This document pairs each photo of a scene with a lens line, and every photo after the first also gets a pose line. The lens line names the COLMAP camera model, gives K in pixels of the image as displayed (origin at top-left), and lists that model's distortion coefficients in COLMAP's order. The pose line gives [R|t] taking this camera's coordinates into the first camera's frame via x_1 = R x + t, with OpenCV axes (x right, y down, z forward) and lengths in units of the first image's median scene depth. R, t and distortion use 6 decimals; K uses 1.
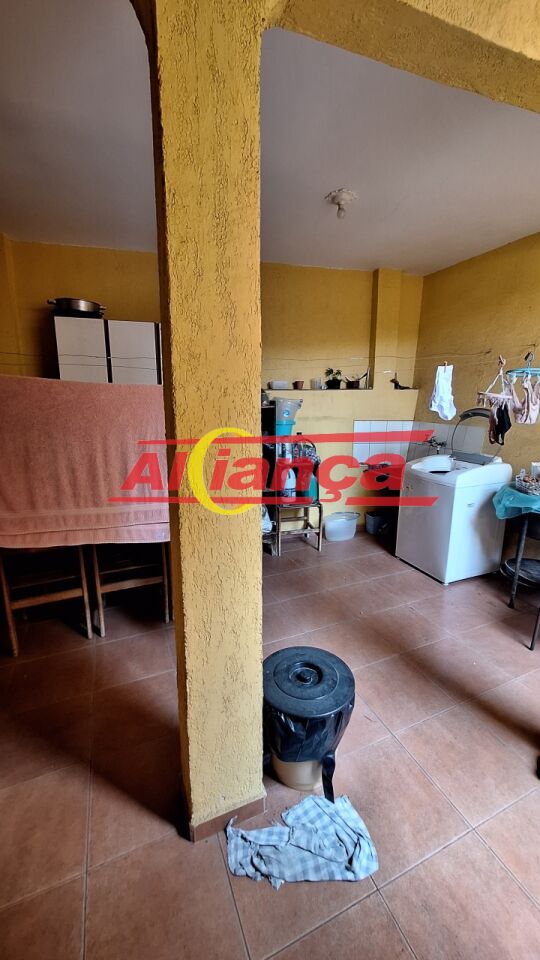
lens RADIAL K [[382.9, 0, 276.0], [0, 382.9, 473.9], [0, 0, 1]] dist [-0.004220, 0.000831]
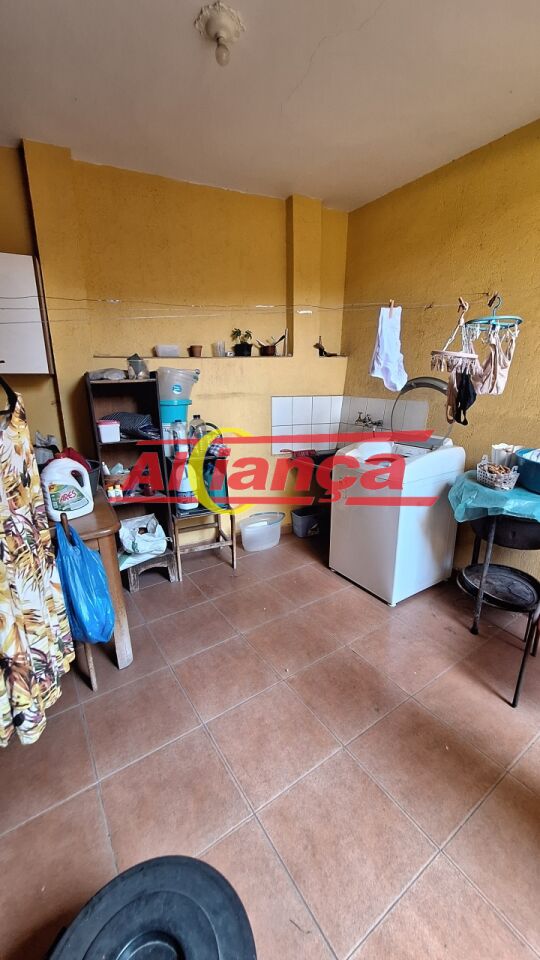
lens RADIAL K [[382.9, 0, 277.4], [0, 382.9, 478.6], [0, 0, 1]] dist [-0.004220, 0.000831]
pose [[0.982741, -0.061418, 0.174495, 0.108168], [0.050192, 0.996419, 0.068036, -0.040672], [-0.178049, -0.058104, 0.982305, 0.340682]]
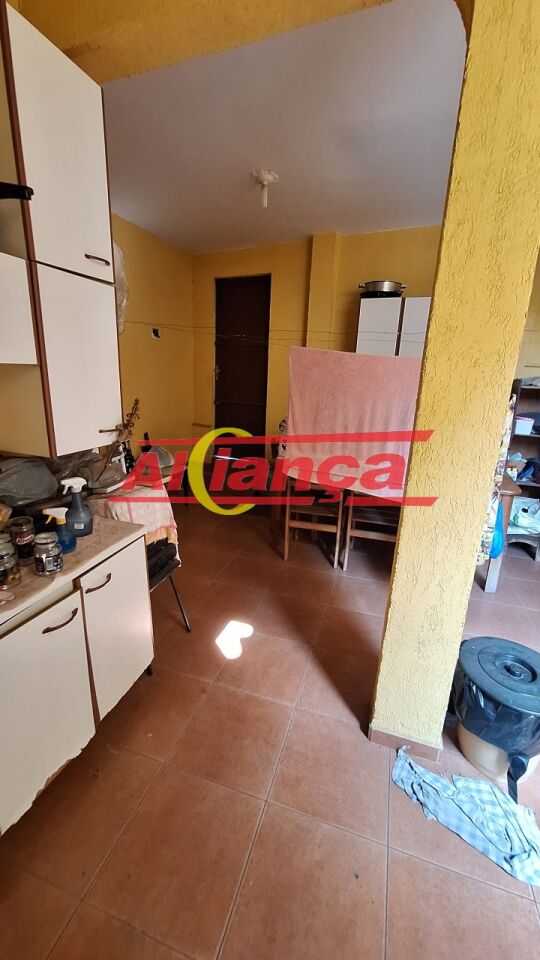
lens RADIAL K [[382.9, 0, 269.6], [0, 382.9, 476.5], [0, 0, 1]] dist [-0.004220, 0.000831]
pose [[0.744044, 0.205517, -0.635737, 0.077161], [-0.165570, 0.978552, 0.122562, 0.026055], [0.647291, 0.014068, 0.762113, -0.074791]]
